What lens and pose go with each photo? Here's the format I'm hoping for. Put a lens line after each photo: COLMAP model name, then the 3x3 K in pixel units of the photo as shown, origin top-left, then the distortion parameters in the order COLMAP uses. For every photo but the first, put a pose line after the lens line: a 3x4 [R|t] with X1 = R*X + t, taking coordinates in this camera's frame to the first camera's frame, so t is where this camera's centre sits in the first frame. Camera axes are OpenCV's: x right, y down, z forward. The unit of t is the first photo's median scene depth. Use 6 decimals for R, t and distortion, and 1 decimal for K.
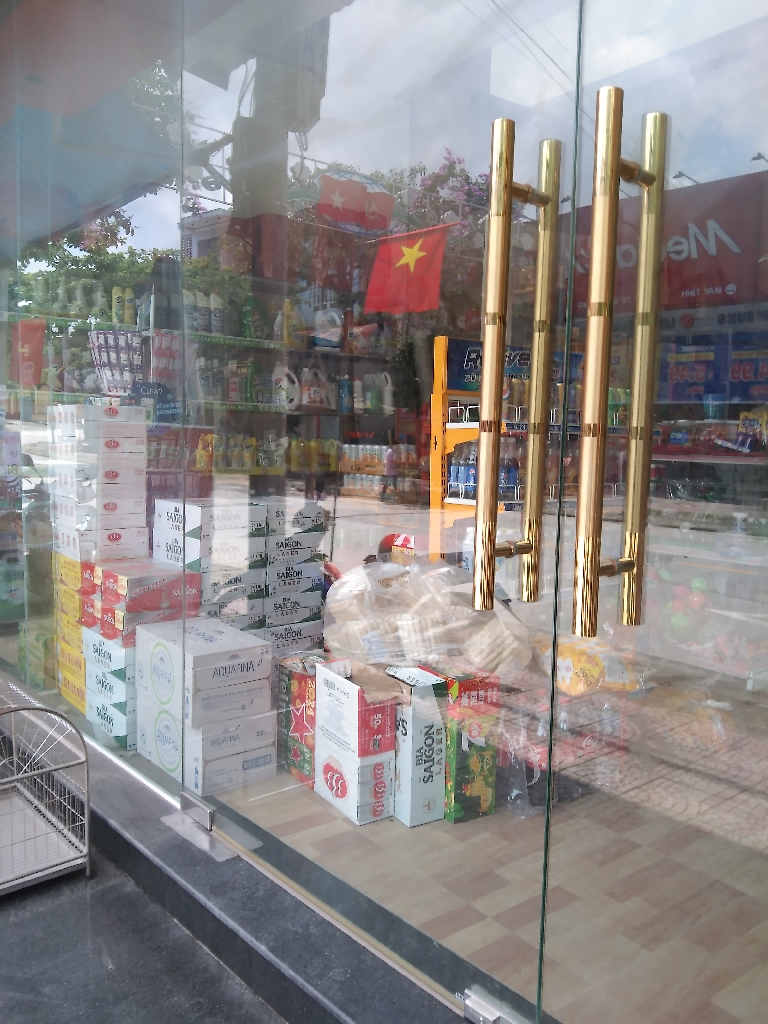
lens RADIAL K [[856.0, 0, 383.9], [0, 856.0, 535.0], [0, 0, 1]] dist [0.029165, -0.177518]
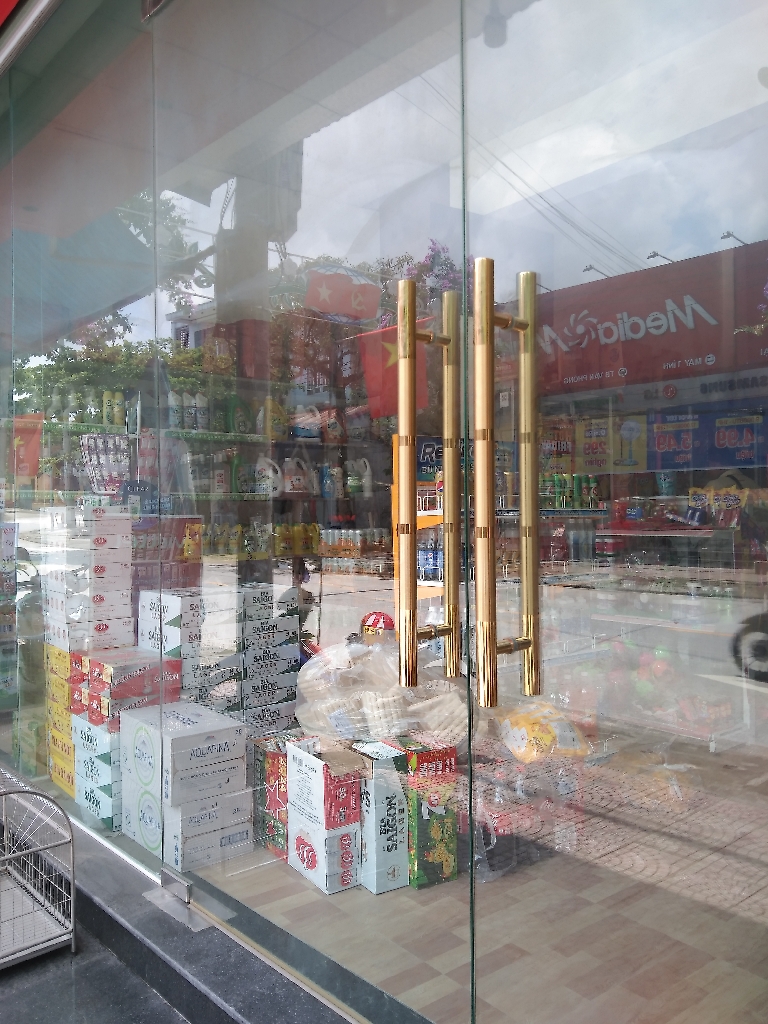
lens RADIAL K [[868.5, 0, 400.1], [0, 868.5, 512.9], [0, 0, 1]] dist [-0.038338, -0.017011]
pose [[0.999333, -0.033534, 0.014443, 0.050160], [0.034923, 0.993302, -0.110142, -0.008643], [-0.010653, 0.110573, 0.993811, -0.095498]]
